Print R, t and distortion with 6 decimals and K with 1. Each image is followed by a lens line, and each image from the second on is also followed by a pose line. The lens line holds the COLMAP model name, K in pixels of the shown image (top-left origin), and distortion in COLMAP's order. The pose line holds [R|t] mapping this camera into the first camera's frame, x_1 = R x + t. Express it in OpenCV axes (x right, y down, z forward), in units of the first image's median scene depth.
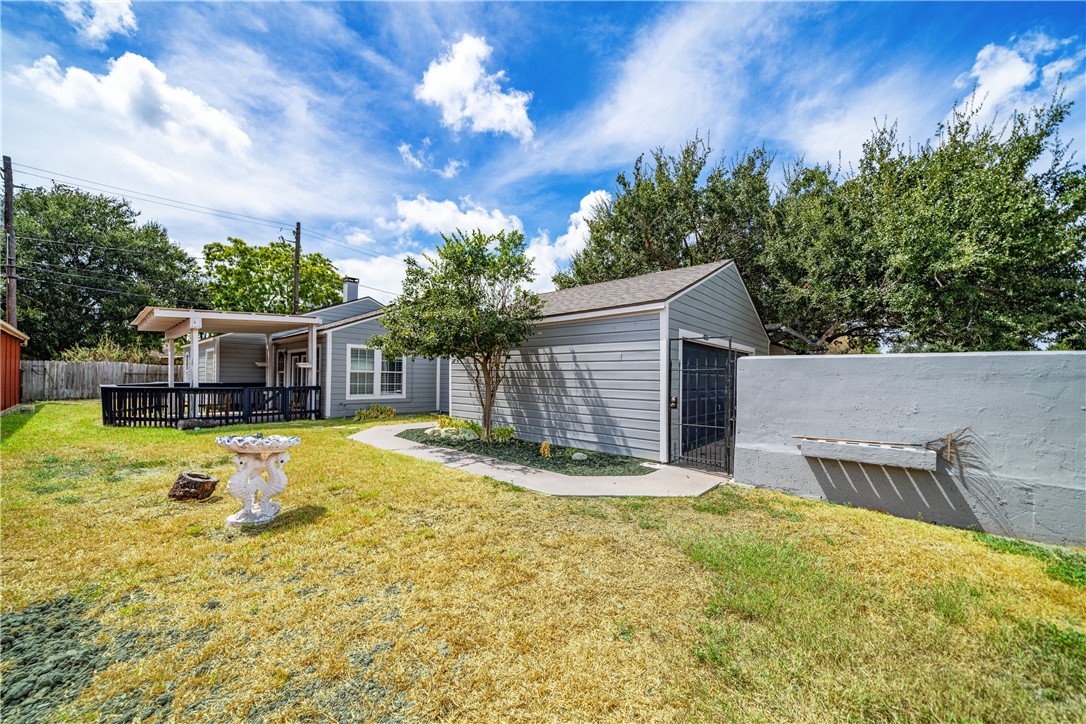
lens RADIAL K [[396.3, 0, 541.7], [0, 396.3, 381.2], [0, 0, 1]] dist [0.000544, -0.000313]
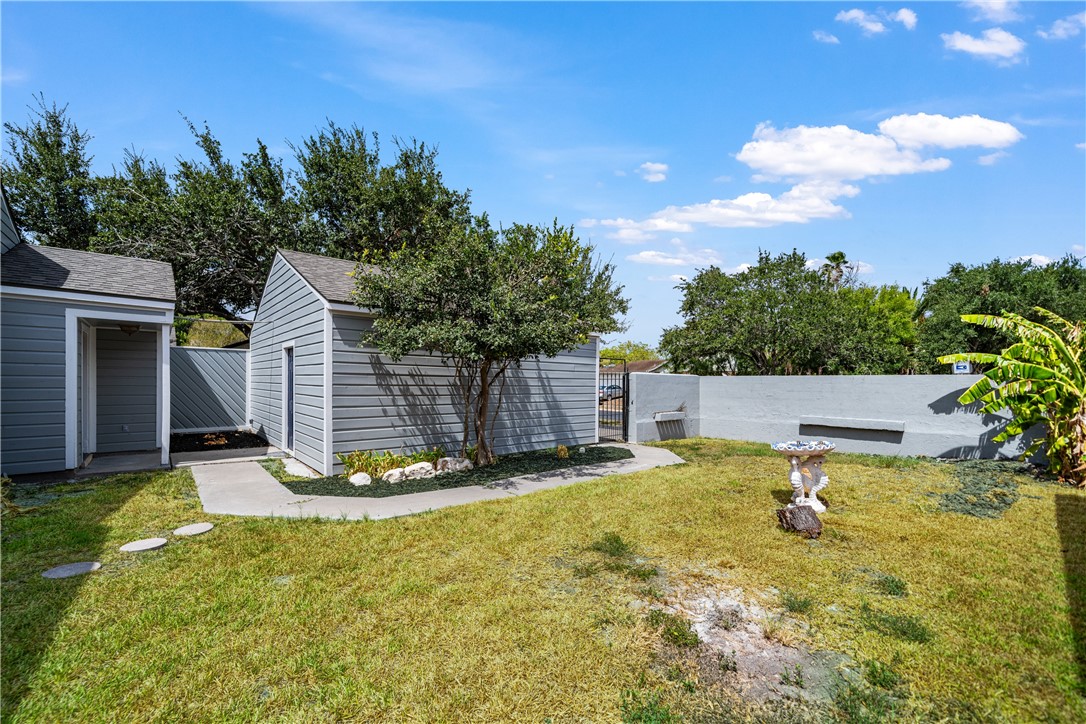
lens RADIAL K [[446.6, 0, 552.7], [0, 446.6, 384.1], [0, 0, 1]] dist [0.000723, -0.000462]
pose [[0.125442, -0.018288, 0.991932, -0.707265], [-0.000002, 0.999830, 0.018434, -0.021056], [-0.992101, -0.002314, 0.125421, 0.513302]]
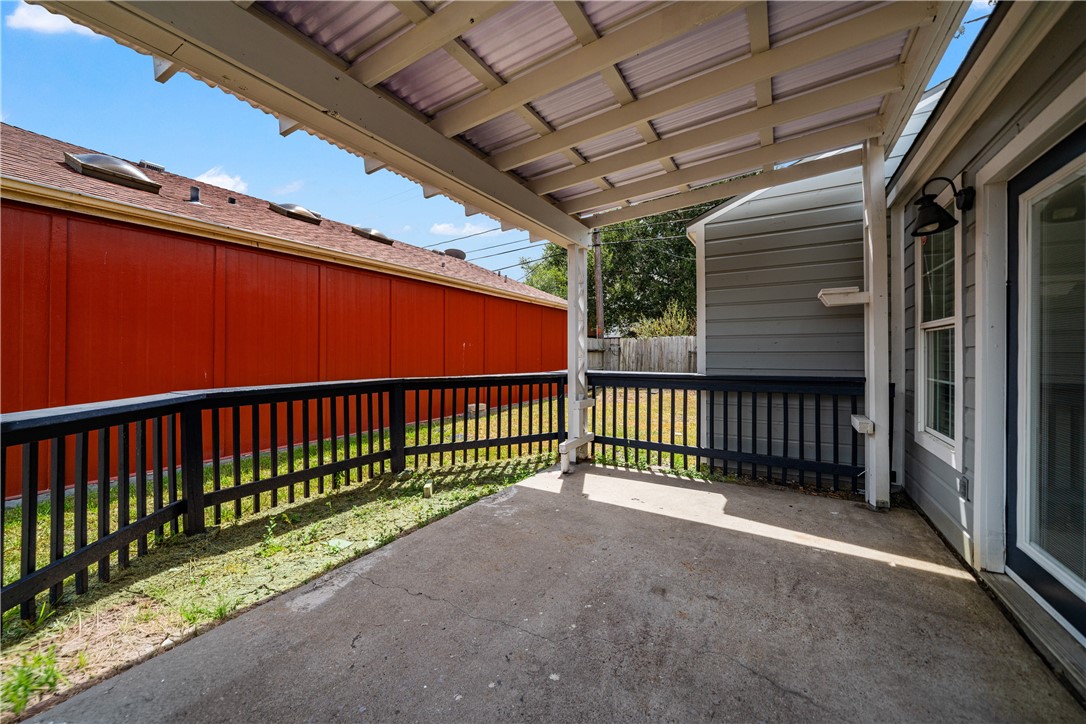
lens RADIAL K [[421.9, 0, 539.6], [0, 421.9, 351.2], [0, 0, 1]] dist [-0.001125, 0.000029]
pose [[0.192499, -0.021827, -0.981054, -0.591210], [-0.003345, 0.999732, -0.022899, -0.006271], [0.981291, 0.007690, 0.192375, 0.921117]]
